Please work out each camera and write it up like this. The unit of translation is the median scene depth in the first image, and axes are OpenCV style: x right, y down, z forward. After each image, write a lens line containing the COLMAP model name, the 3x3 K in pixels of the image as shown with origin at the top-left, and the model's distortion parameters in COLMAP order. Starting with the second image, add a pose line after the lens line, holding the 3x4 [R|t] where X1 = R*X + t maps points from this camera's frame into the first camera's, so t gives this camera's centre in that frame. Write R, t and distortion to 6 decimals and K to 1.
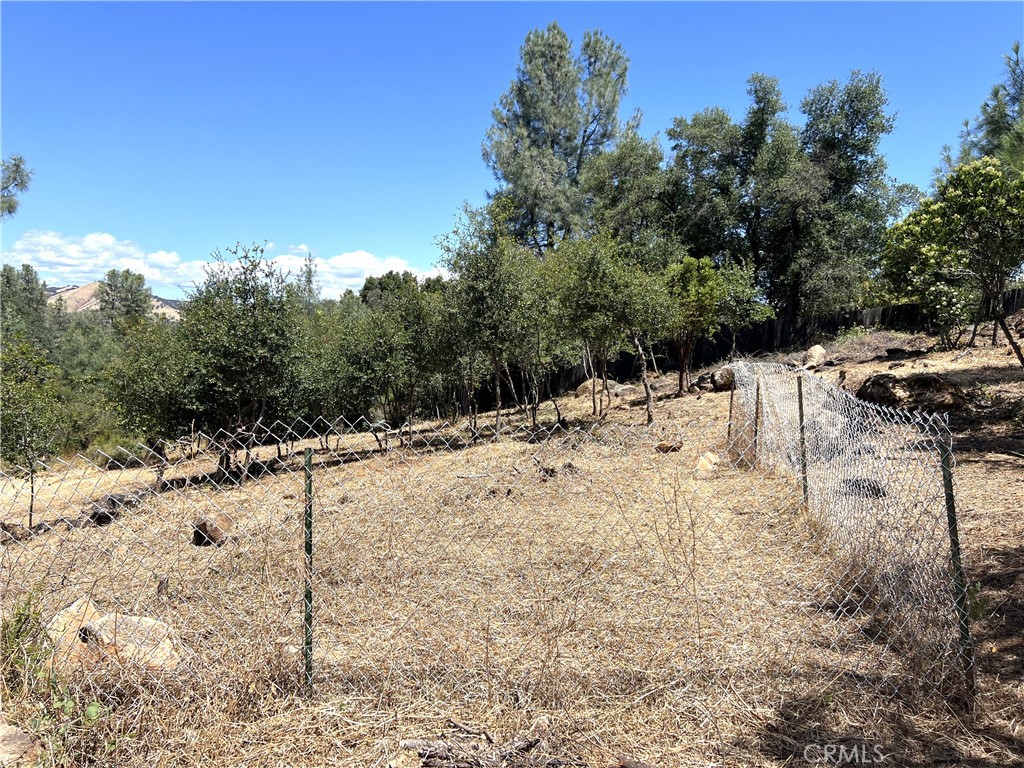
lens RADIAL K [[853.6, 0, 508.1], [0, 853.6, 378.7], [0, 0, 1]] dist [0.095458, -0.134125]
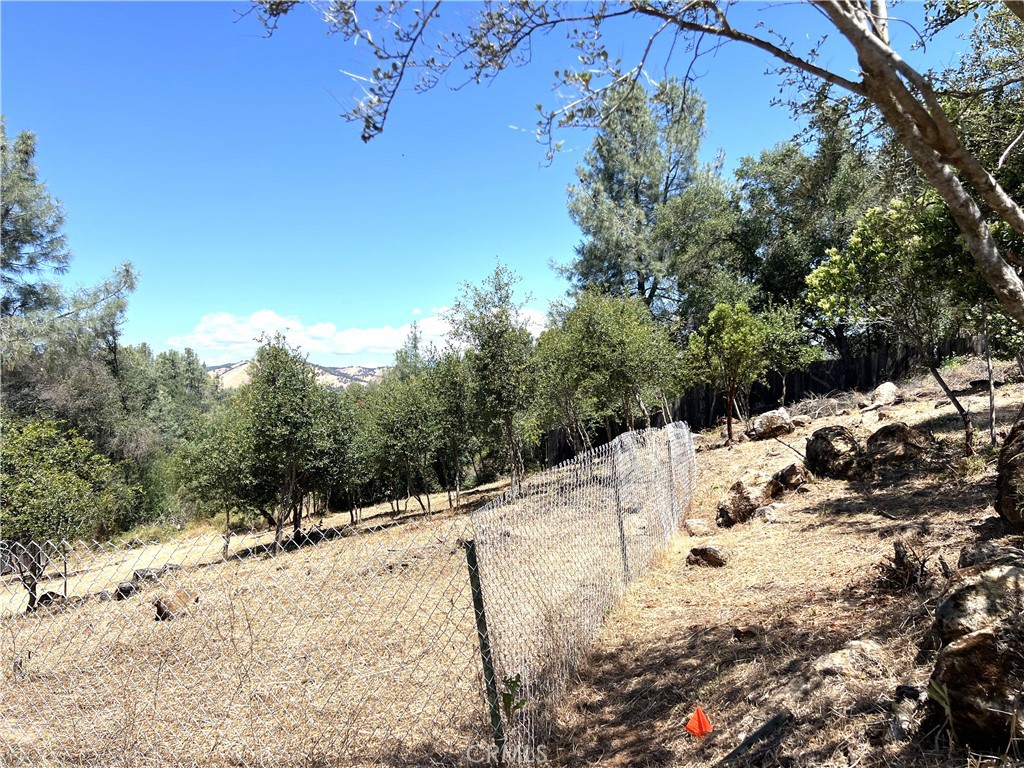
lens RADIAL K [[853.6, 0, 508.1], [0, 853.6, 378.7], [0, 0, 1]] dist [0.095458, -0.134125]
pose [[0.979021, -0.066166, -0.192718, 0.105210], [0.055907, 0.996738, -0.058204, -0.008752], [0.195941, 0.046209, 0.979526, -0.003898]]
